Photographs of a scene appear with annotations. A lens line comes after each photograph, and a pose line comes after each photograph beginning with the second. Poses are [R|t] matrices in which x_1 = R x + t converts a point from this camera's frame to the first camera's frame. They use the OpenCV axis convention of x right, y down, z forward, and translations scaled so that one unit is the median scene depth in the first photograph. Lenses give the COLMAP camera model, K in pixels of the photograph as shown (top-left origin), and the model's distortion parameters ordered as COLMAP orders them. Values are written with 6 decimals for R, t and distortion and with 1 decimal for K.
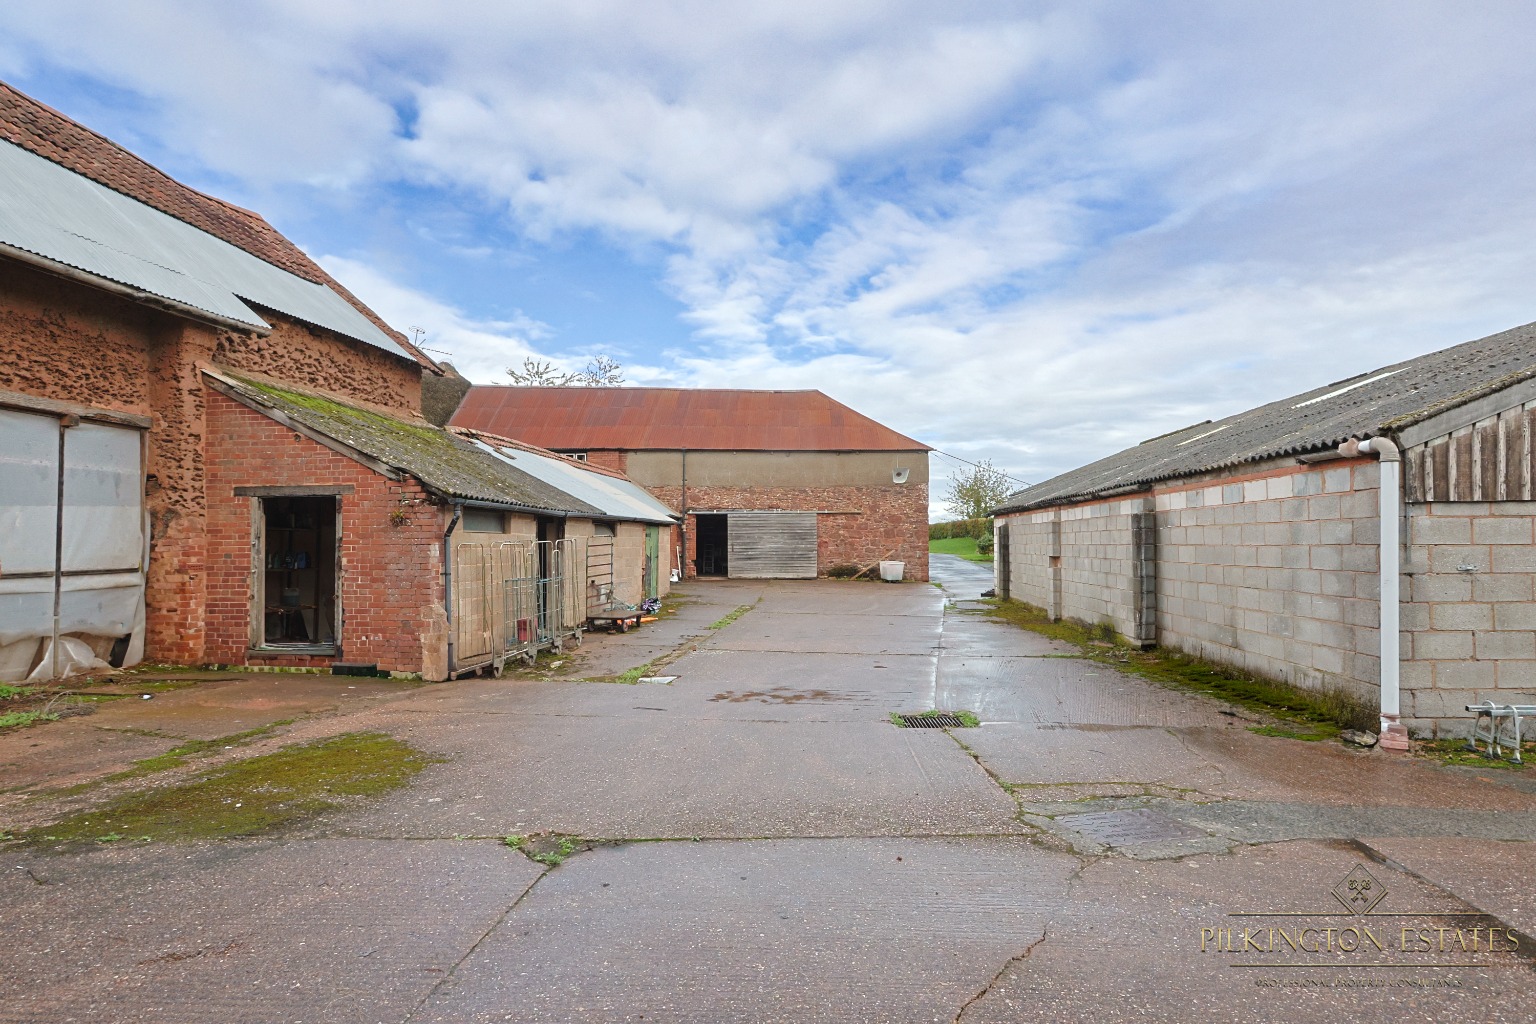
lens RADIAL K [[824.4, 0, 769.7], [0, 824.4, 535.1], [0, 0, 1]] dist [-0.011223, 0.002611]
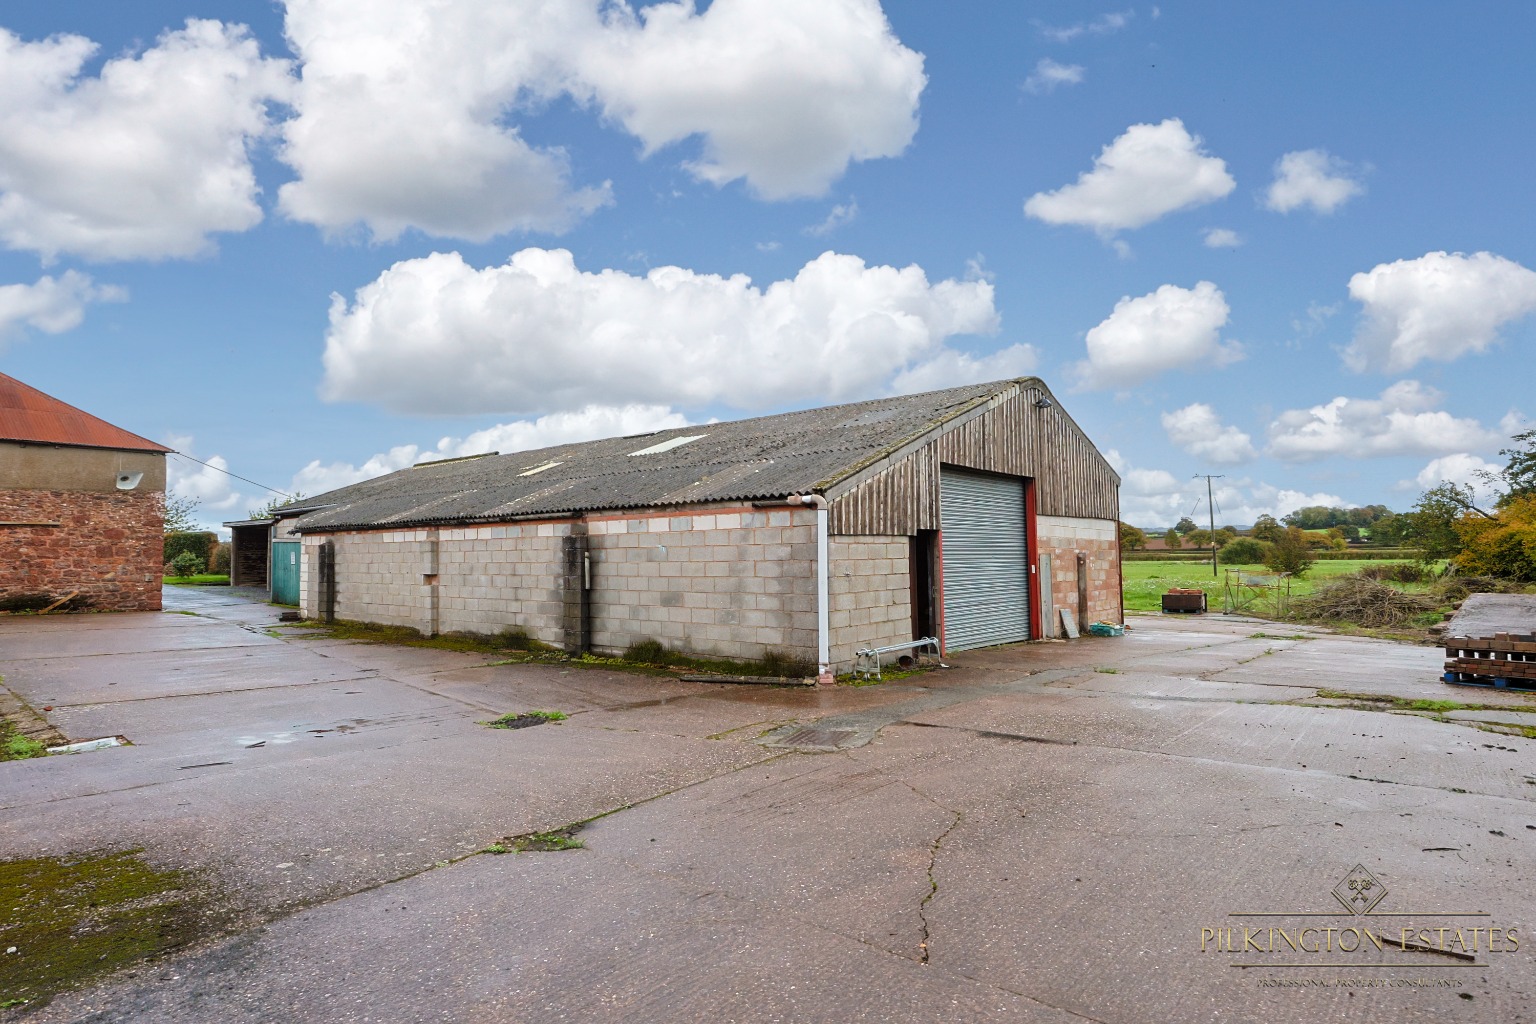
lens RADIAL K [[824.4, 0, 768.1], [0, 824.4, 524.2], [0, 0, 1]] dist [-0.011223, 0.002611]
pose [[0.623874, 0.026404, 0.781079, -0.181673], [0.001315, 0.999392, -0.034834, -0.000819], [-0.781524, 0.022759, 0.623460, 0.014329]]
